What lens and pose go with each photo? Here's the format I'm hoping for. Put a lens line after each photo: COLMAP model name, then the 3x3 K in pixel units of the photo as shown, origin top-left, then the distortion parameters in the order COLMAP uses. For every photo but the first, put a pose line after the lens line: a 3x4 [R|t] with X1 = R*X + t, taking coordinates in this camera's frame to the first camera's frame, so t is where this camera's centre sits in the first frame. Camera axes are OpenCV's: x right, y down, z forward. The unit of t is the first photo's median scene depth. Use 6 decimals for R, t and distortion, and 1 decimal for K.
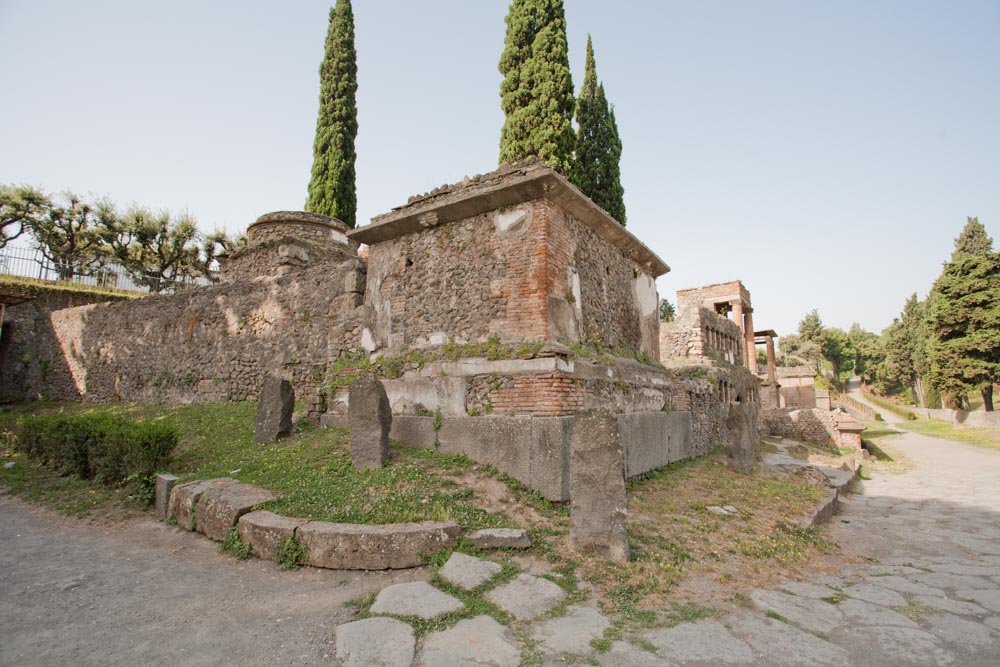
lens RADIAL K [[481.4, 0, 507.2], [0, 481.4, 340.2], [0, 0, 1]] dist [-0.019799, 0.001441]
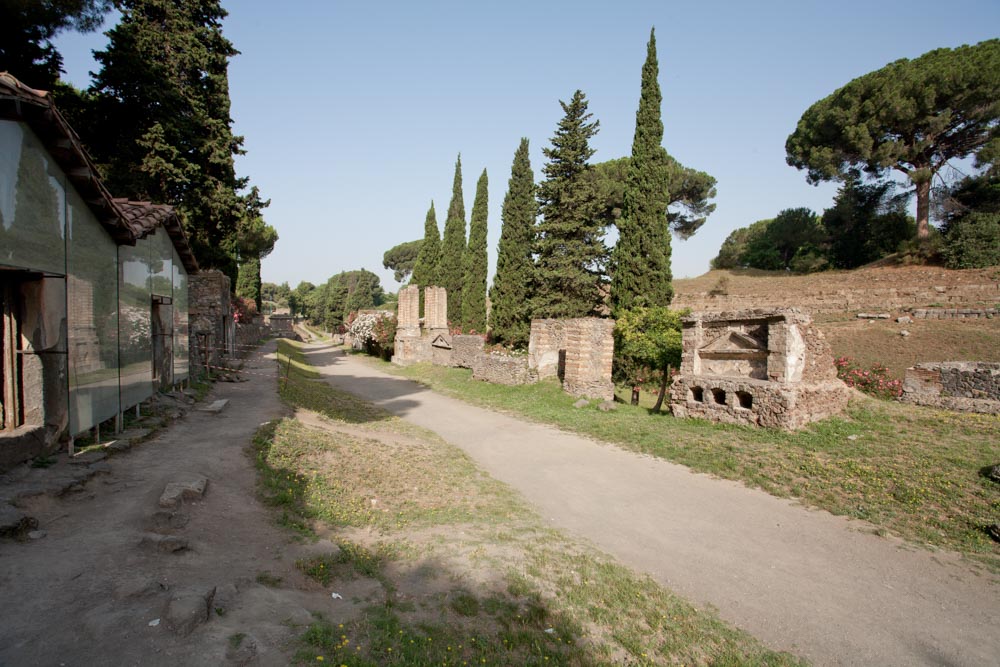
lens RADIAL K [[481.4, 0, 498.5], [0, 481.4, 333.2], [0, 0, 1]] dist [-0.019799, 0.001441]
pose [[0.510946, -0.002372, 0.859609, -1.267945], [-0.128574, 0.988536, 0.079151, -0.259362], [-0.849943, -0.150965, 0.504784, -1.602852]]
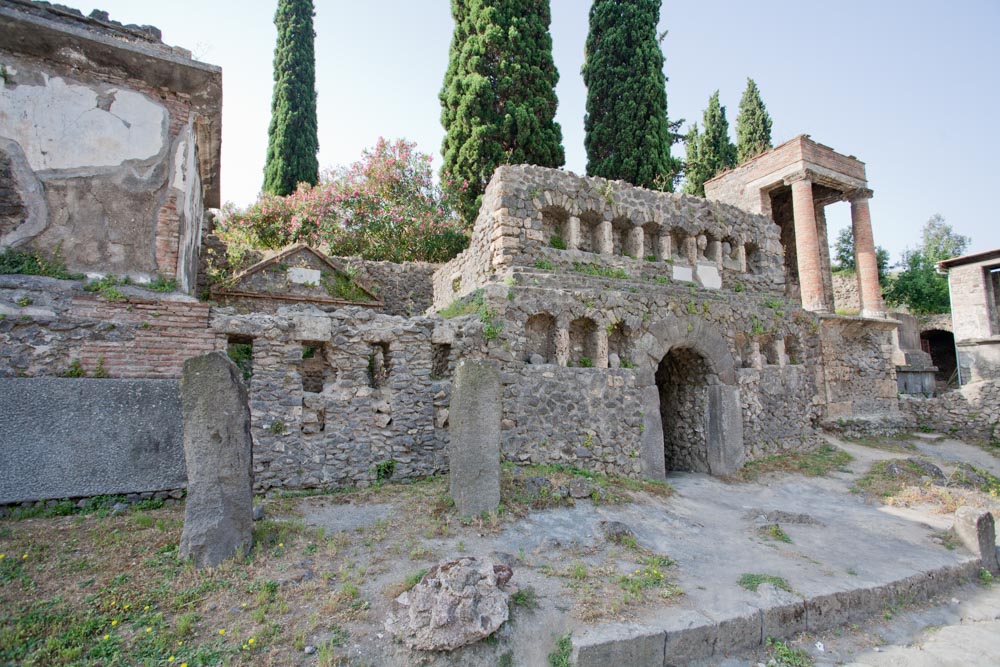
lens RADIAL K [[481.4, 0, 497.9], [0, 481.4, 336.4], [0, 0, 1]] dist [-0.019799, 0.001441]
pose [[0.891328, -0.057503, -0.449697, 0.187279], [0.071879, 0.997301, 0.014942, 0.028492], [0.447624, -0.045642, 0.893056, 0.173148]]
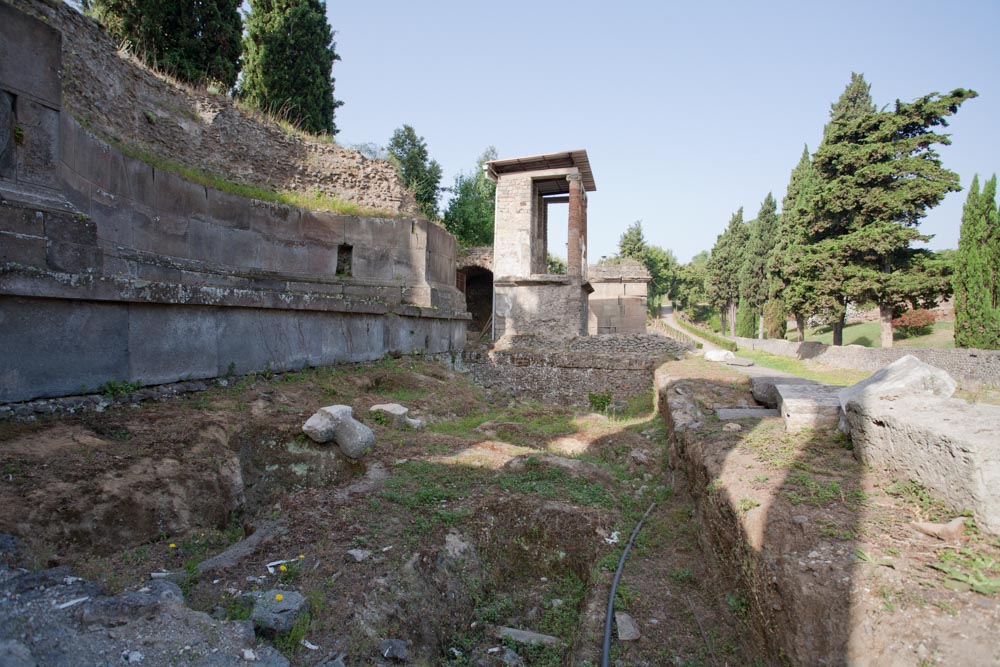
lens RADIAL K [[481.4, 0, 498.5], [0, 481.4, 334.7], [0, 0, 1]] dist [-0.019799, 0.001441]
pose [[0.949722, 0.013324, 0.312810, 0.281585], [-0.060070, 0.988287, 0.140285, 0.065622], [-0.307277, -0.152023, 0.939399, 0.482051]]
